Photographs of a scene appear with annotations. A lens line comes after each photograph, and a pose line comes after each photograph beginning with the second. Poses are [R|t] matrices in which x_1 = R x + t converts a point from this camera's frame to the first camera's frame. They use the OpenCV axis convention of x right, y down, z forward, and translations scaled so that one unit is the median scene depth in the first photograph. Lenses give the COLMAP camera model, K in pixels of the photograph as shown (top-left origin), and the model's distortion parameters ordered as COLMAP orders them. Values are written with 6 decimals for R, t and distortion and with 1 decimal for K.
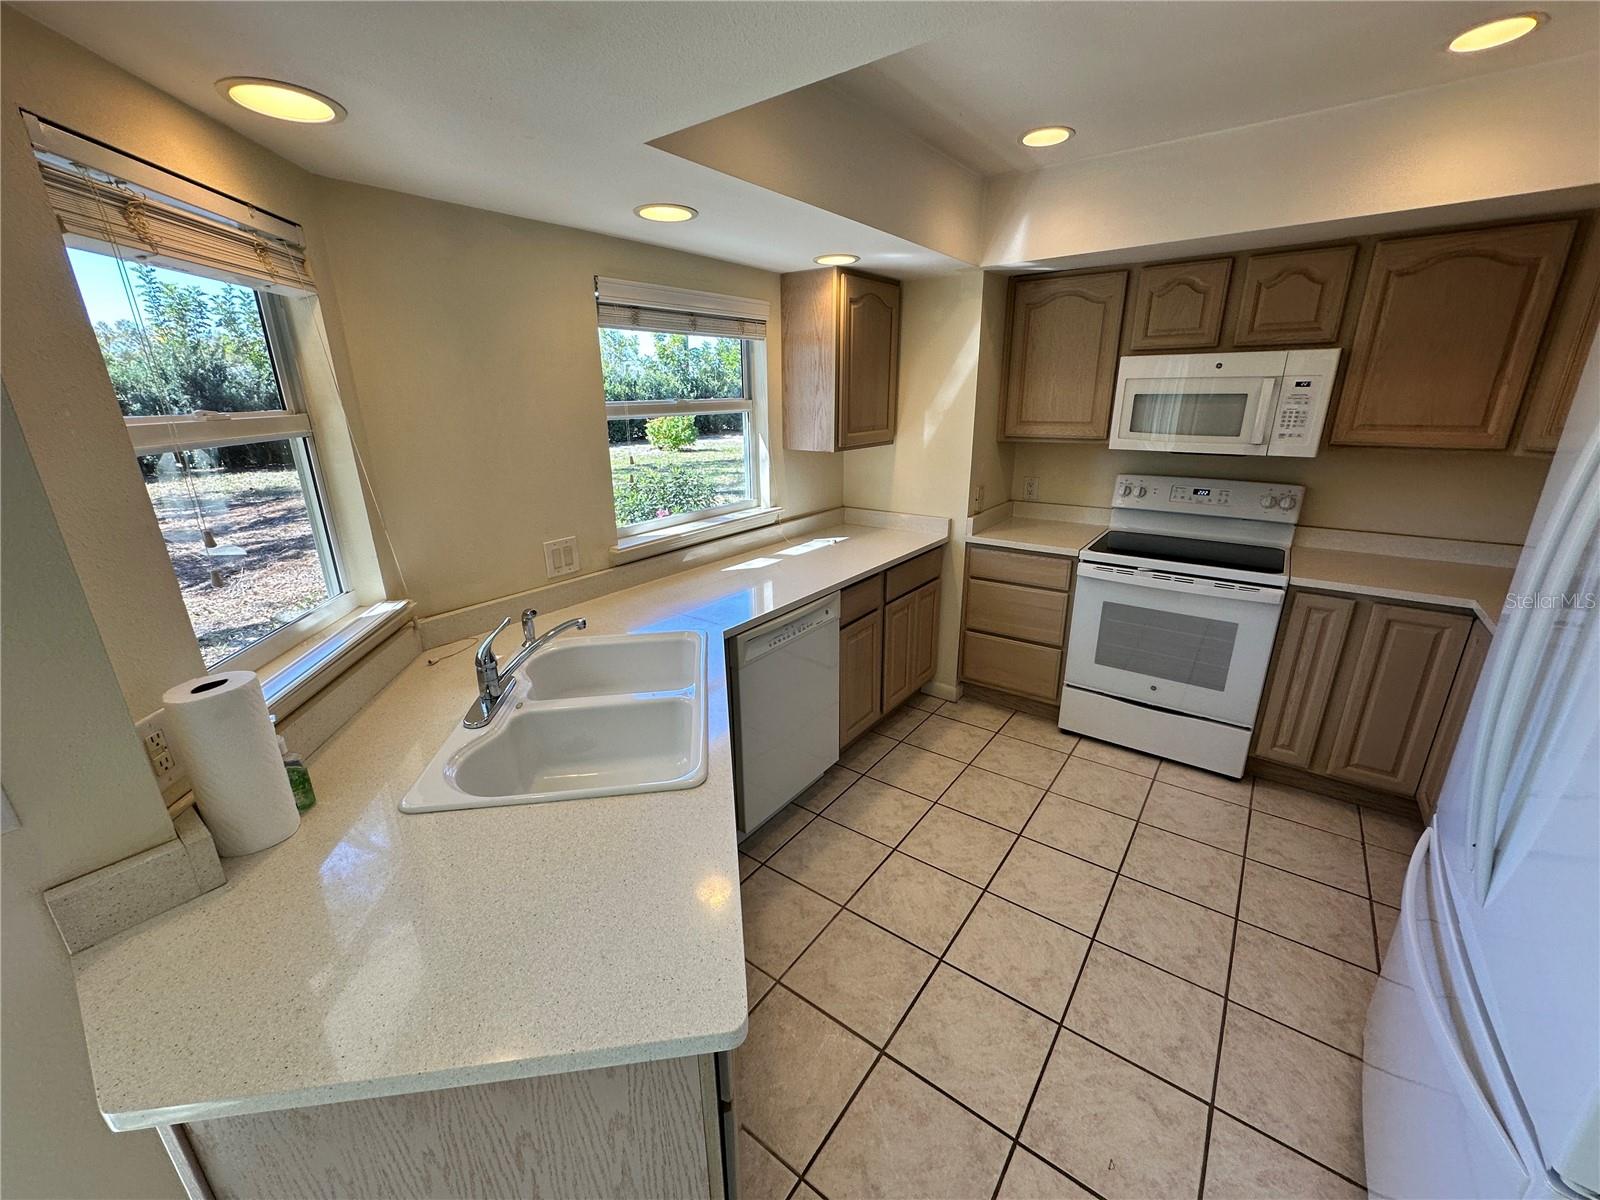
lens RADIAL K [[638.5, 0, 802.0], [0, 638.5, 598.7], [0, 0, 1]] dist [-0.002664, 0.000476]
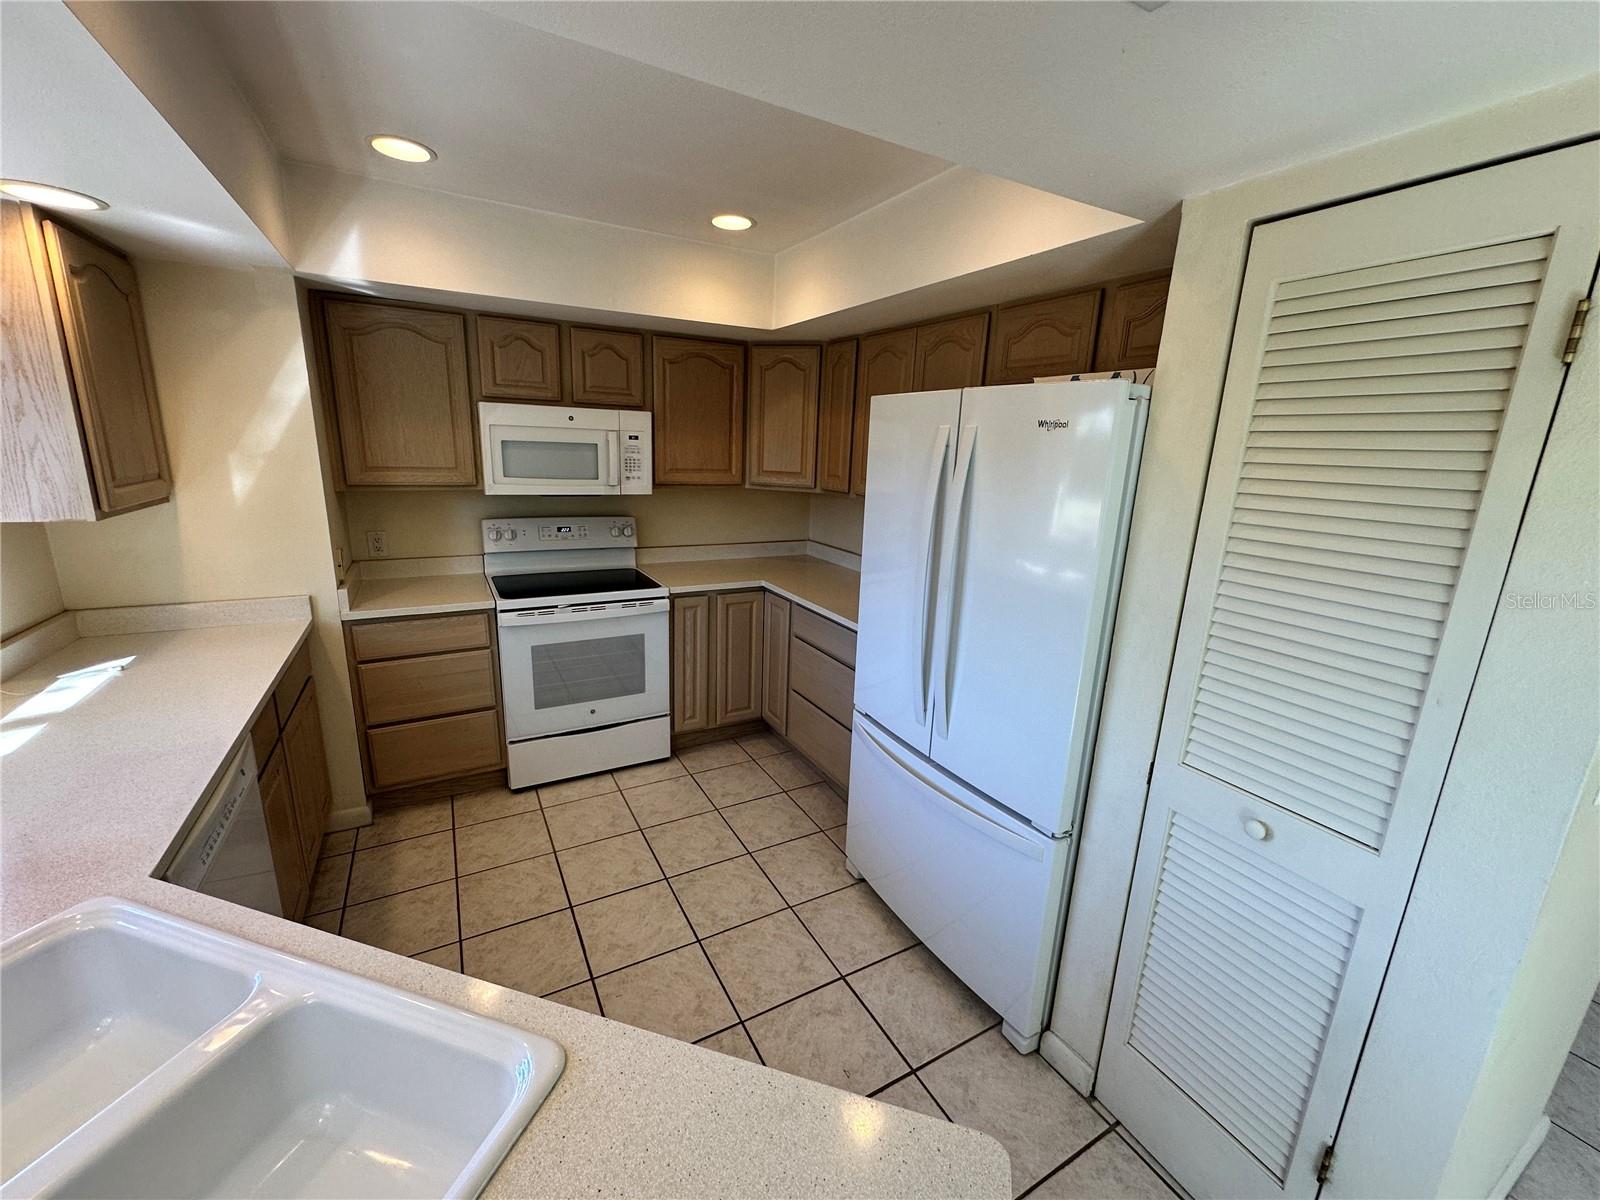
lens RADIAL K [[638.5, 0, 798.0], [0, 638.5, 599.7], [0, 0, 1]] dist [-0.002664, 0.000476]
pose [[0.406461, -0.190904, 0.893501, -0.241936], [0.240737, 0.965748, 0.096827, -0.065298], [-0.881382, 0.175742, 0.438497, 0.199252]]
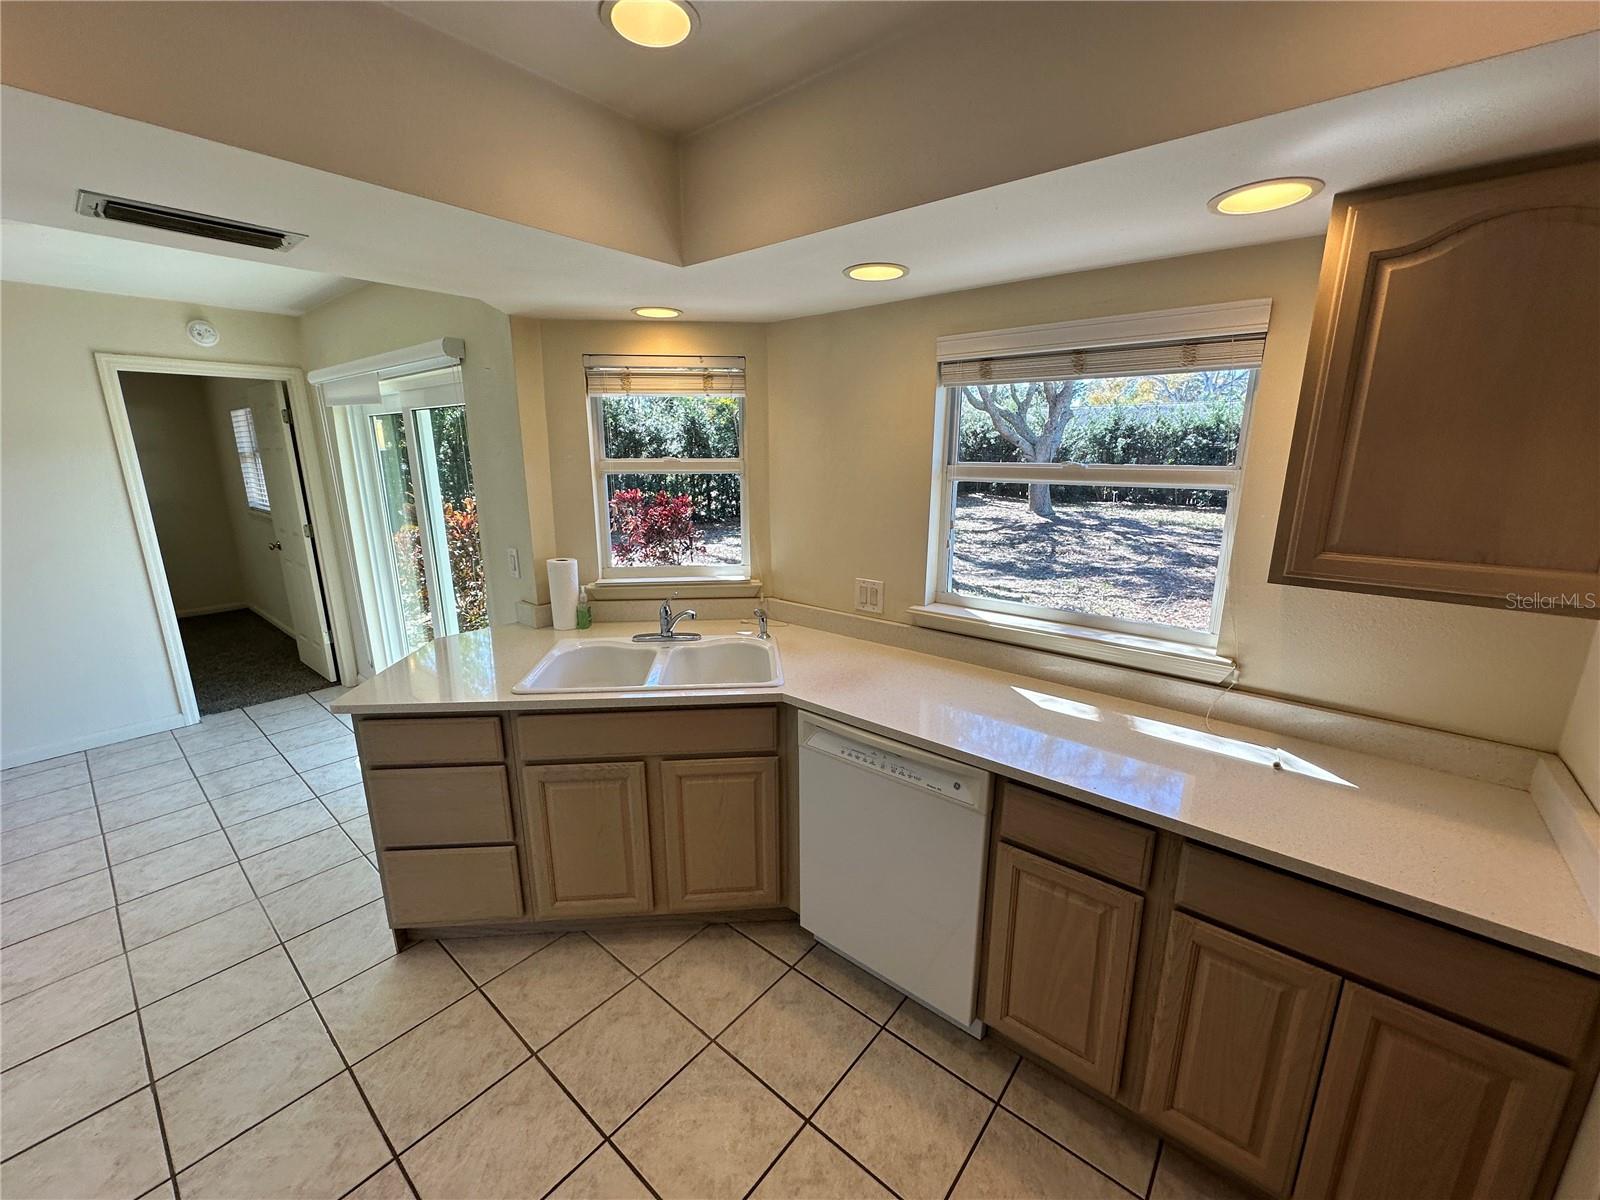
lens RADIAL K [[638.5, 0, 797.1], [0, 638.5, 598.5], [0, 0, 1]] dist [-0.002664, 0.000476]
pose [[-0.055911, 0.245416, -0.967804, 0.580248], [-0.308753, 0.917559, 0.250512, -0.246177], [0.949497, 0.312819, 0.024472, 0.699716]]
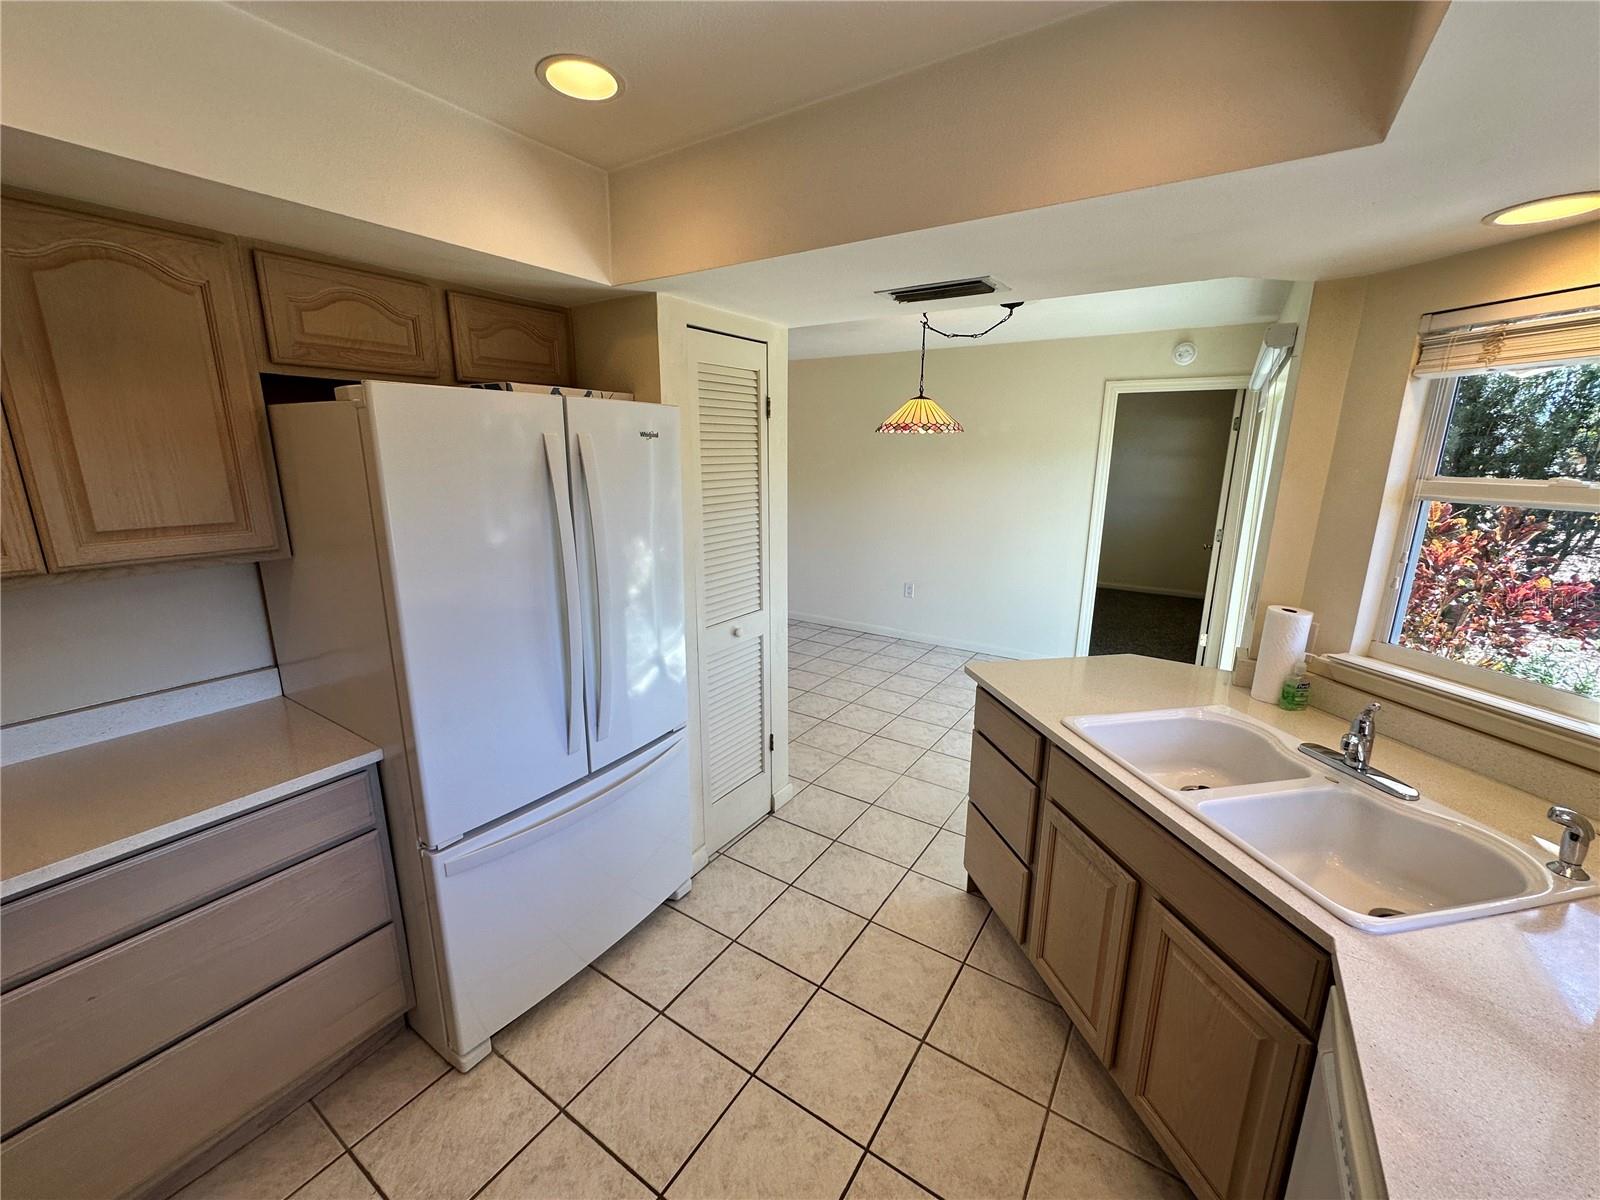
lens RADIAL K [[638.5, 0, 797.3], [0, 638.5, 598.9], [0, 0, 1]] dist [-0.002664, 0.000476]
pose [[-0.998122, 0.022089, -0.057131, 0.237278], [-0.010861, 0.854103, 0.519990, -0.320017], [0.060282, 0.519634, -0.852260, 0.929890]]
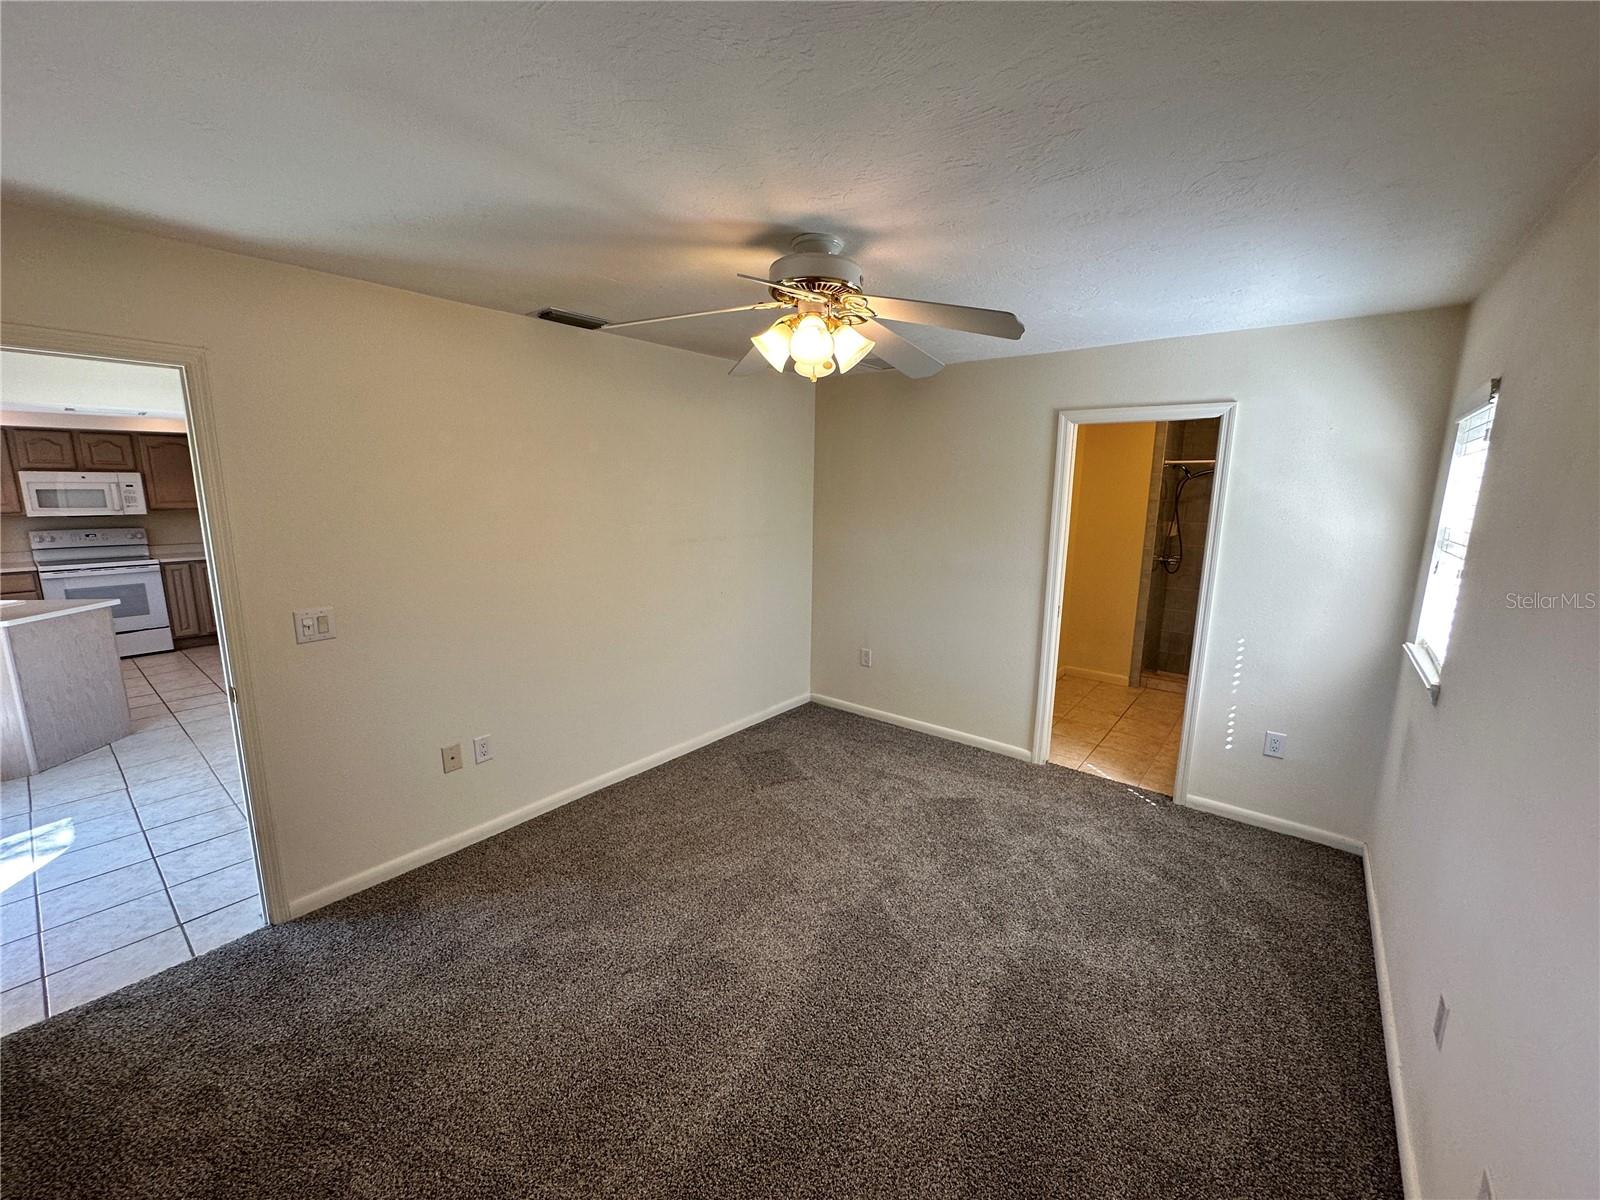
lens RADIAL K [[638.5, 0, 797.6], [0, 638.5, 602.8], [0, 0, 1]] dist [-0.002664, 0.000476]
pose [[0.038123, -0.169090, 0.984863, -1.484081], [0.304361, 0.940716, 0.149729, 0.466152], [-0.951794, 0.294046, 0.087328, -1.416343]]
